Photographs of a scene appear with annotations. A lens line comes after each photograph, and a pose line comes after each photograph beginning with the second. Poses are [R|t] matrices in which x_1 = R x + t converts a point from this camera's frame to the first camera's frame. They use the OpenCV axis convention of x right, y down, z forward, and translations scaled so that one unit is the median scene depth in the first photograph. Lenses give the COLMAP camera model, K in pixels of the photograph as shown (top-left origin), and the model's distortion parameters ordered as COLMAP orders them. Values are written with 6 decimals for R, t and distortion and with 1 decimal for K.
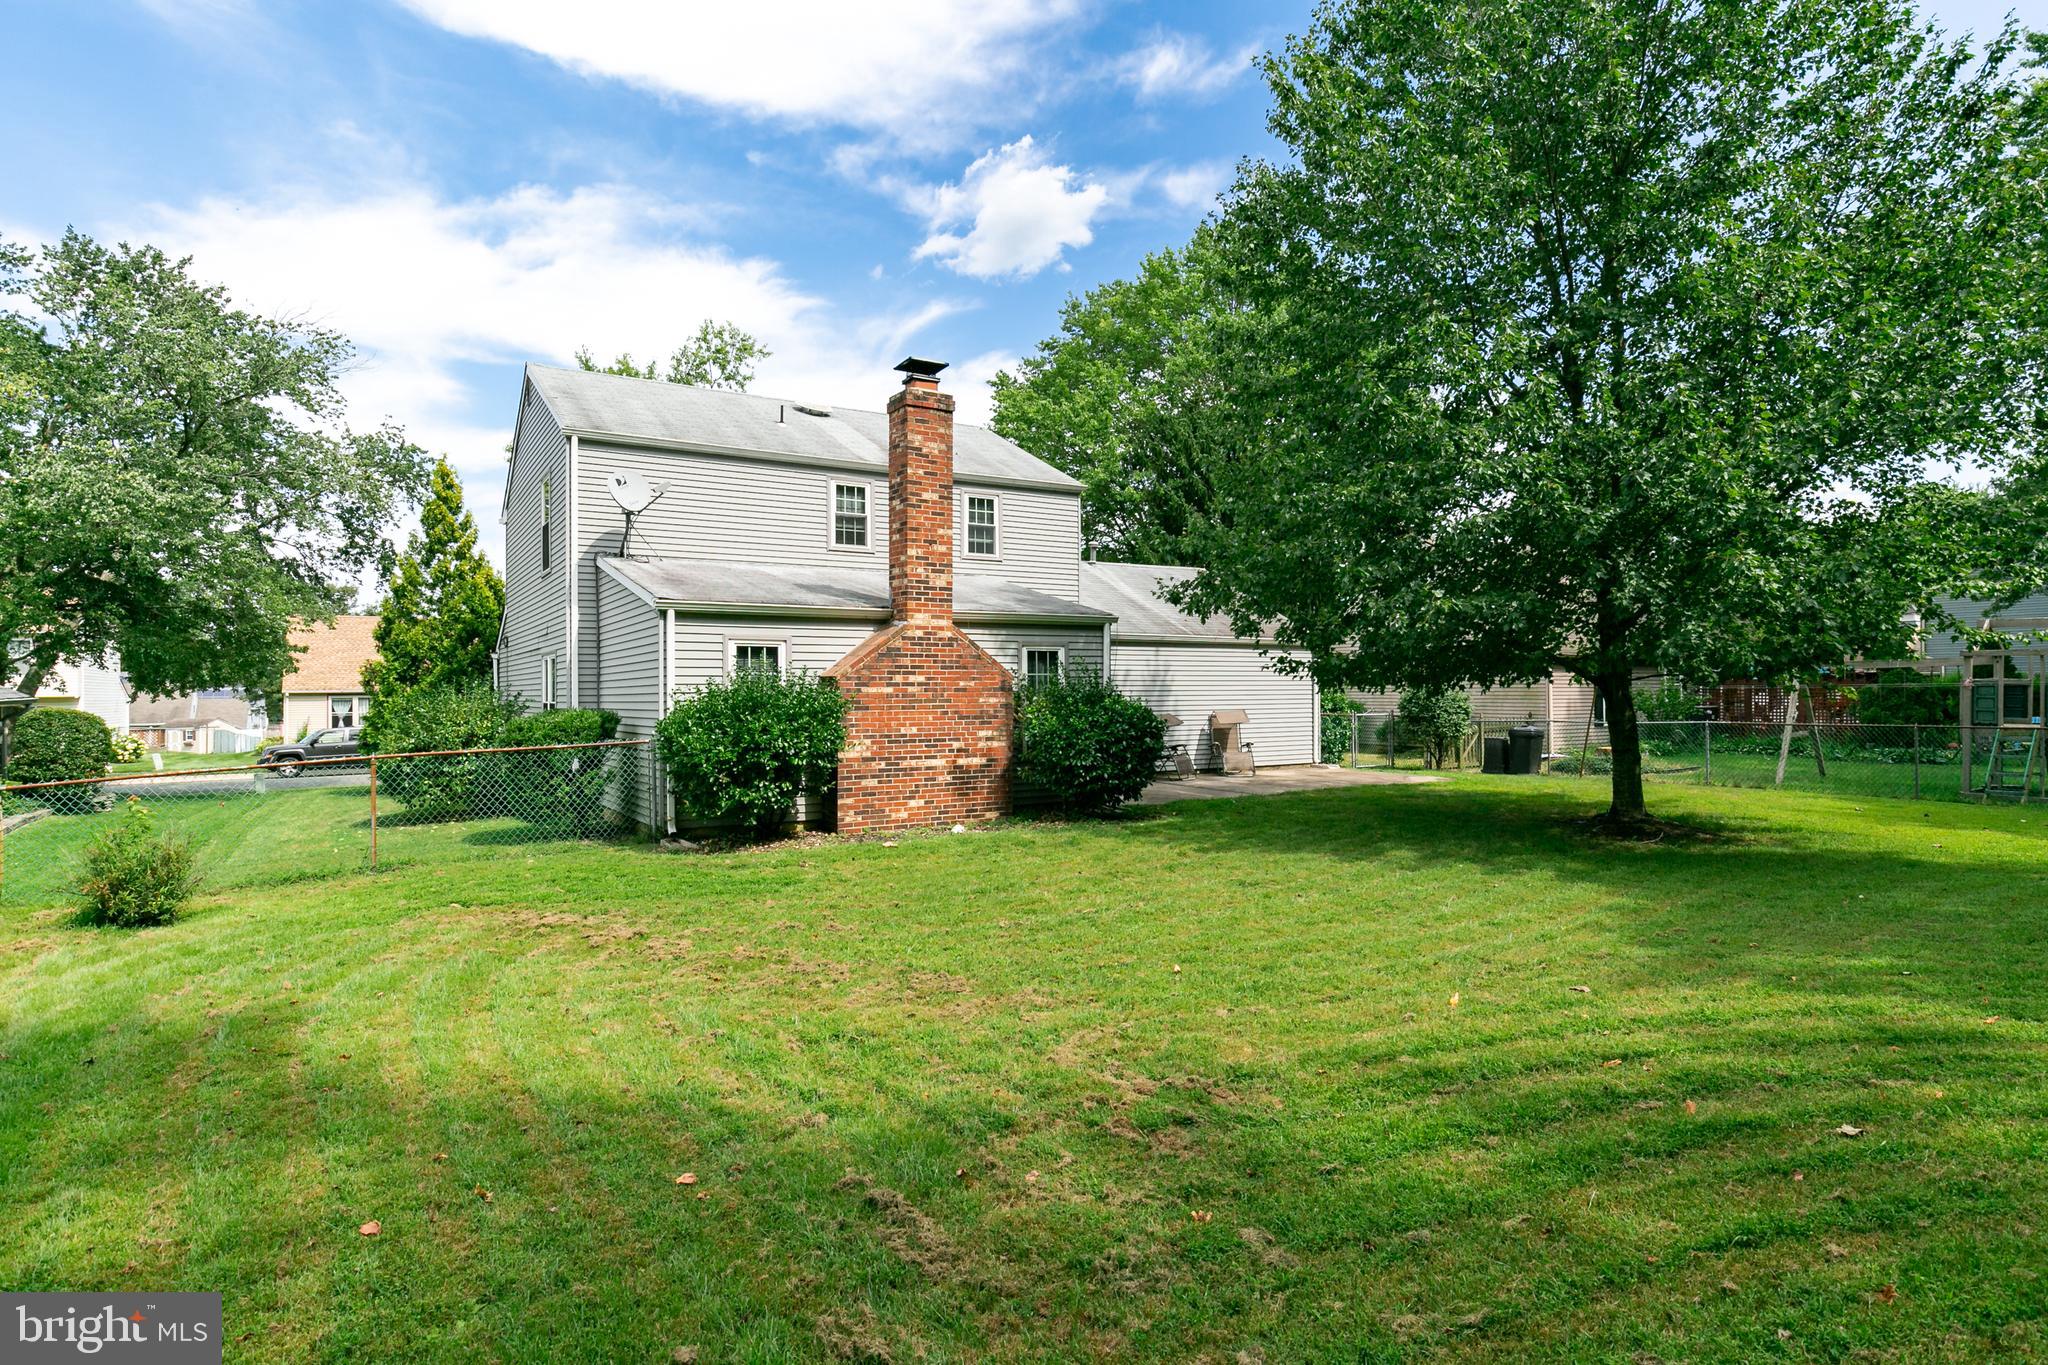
lens RADIAL K [[1073.2, 0, 1023.4], [0, 1073.2, 678.5], [0, 0, 1]] dist [0.000859, -0.000392]
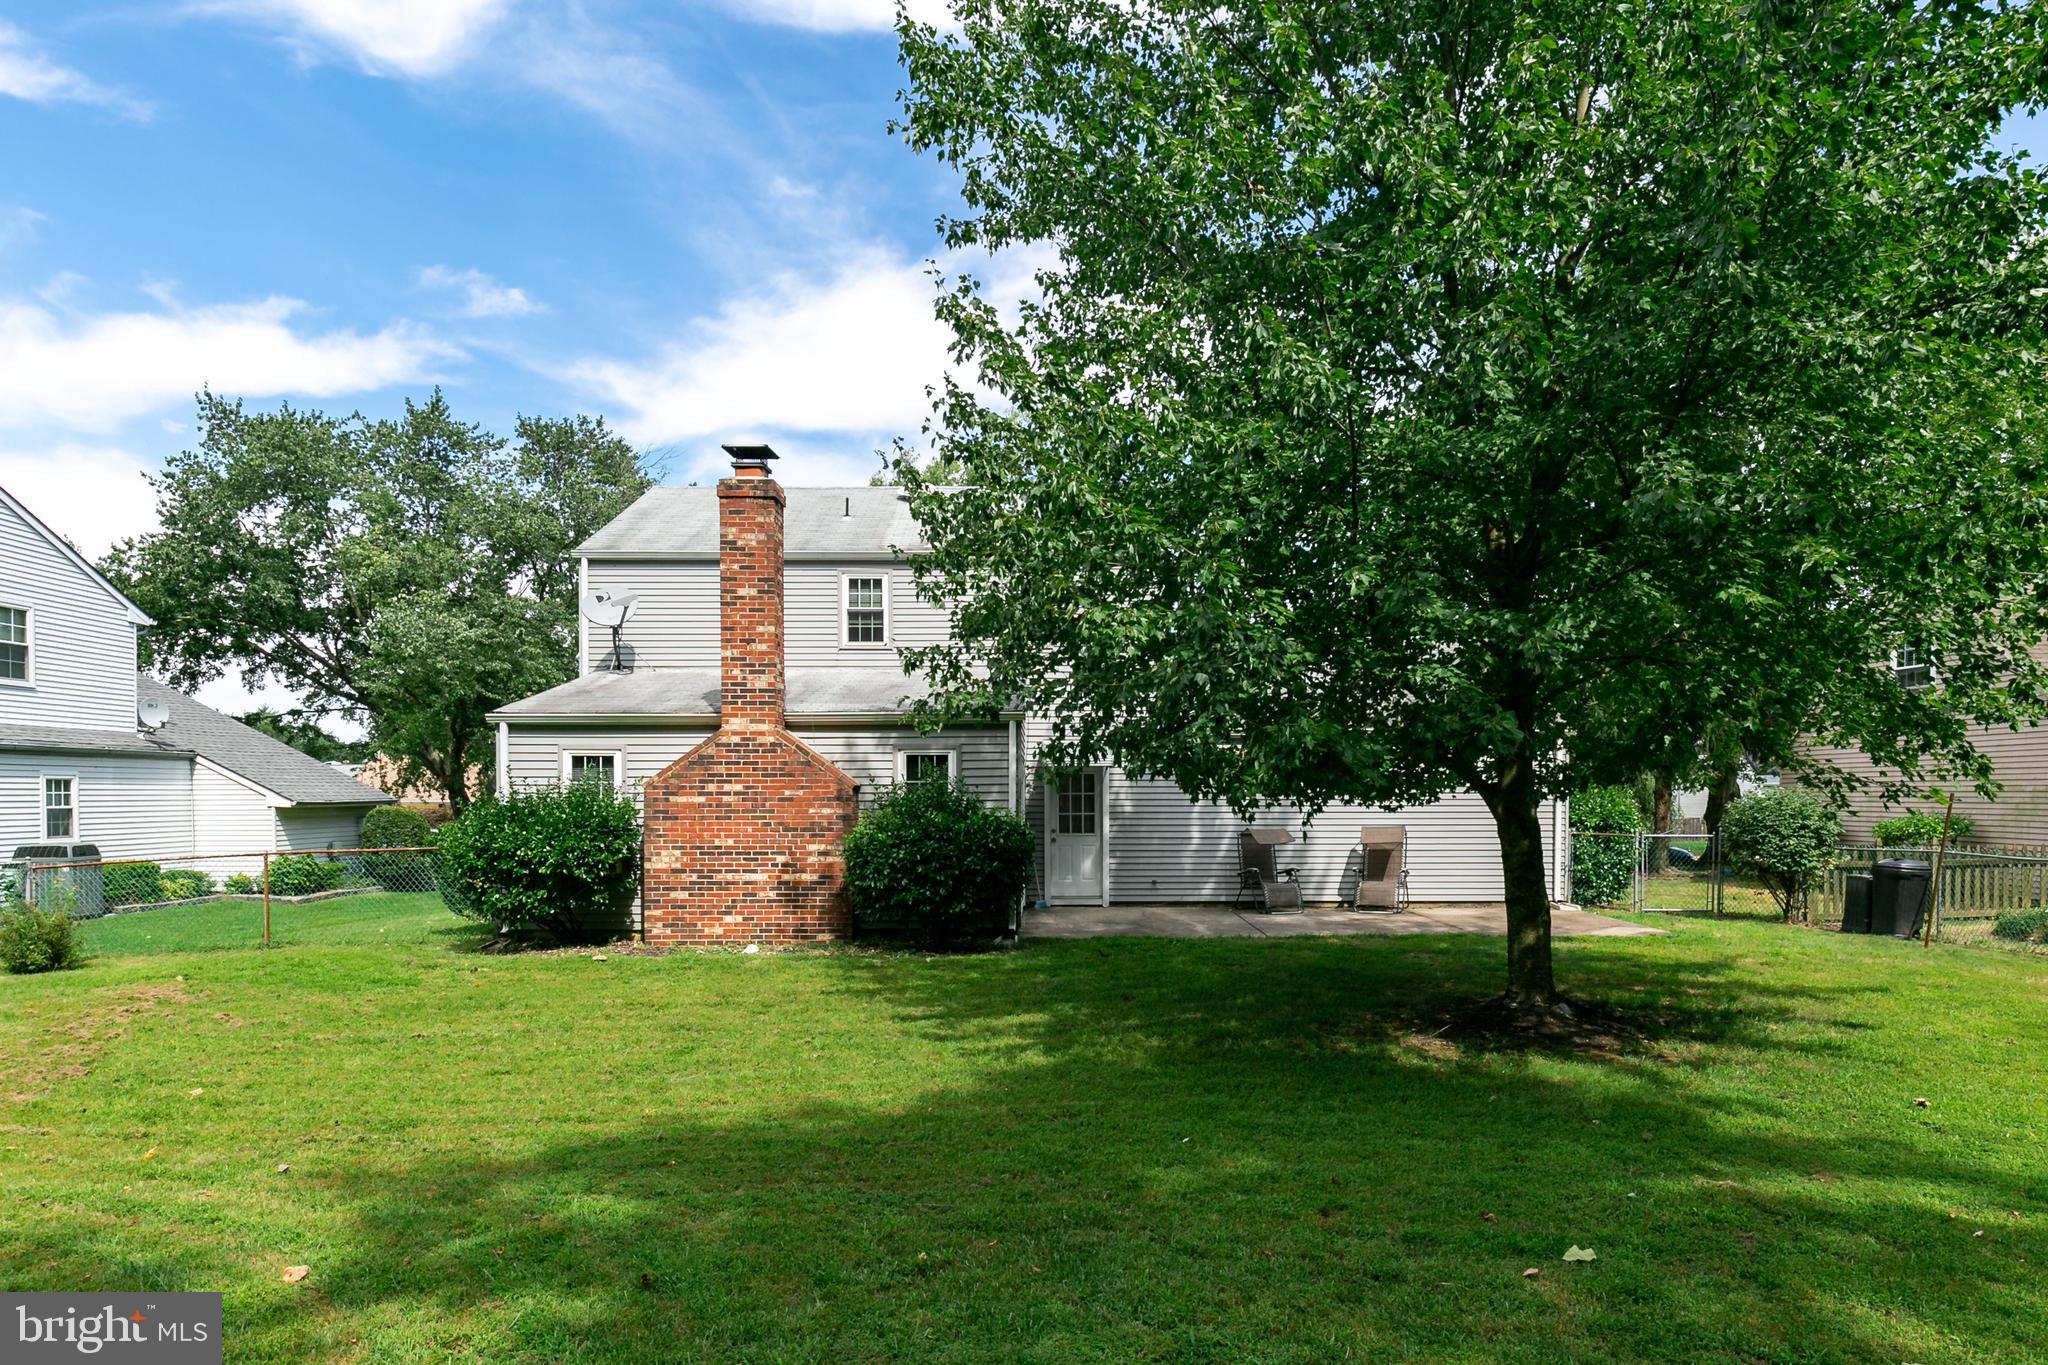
lens RADIAL K [[1221.2, 0, 1027.2], [0, 1221.2, 809.1], [0, 0, 1]] dist [0.004429, 0.000227]
pose [[0.858231, 0.010338, -0.513159, 0.661566], [0.002083, 0.999719, 0.023624, -0.005561], [0.513259, -0.021343, 0.857969, 0.207750]]
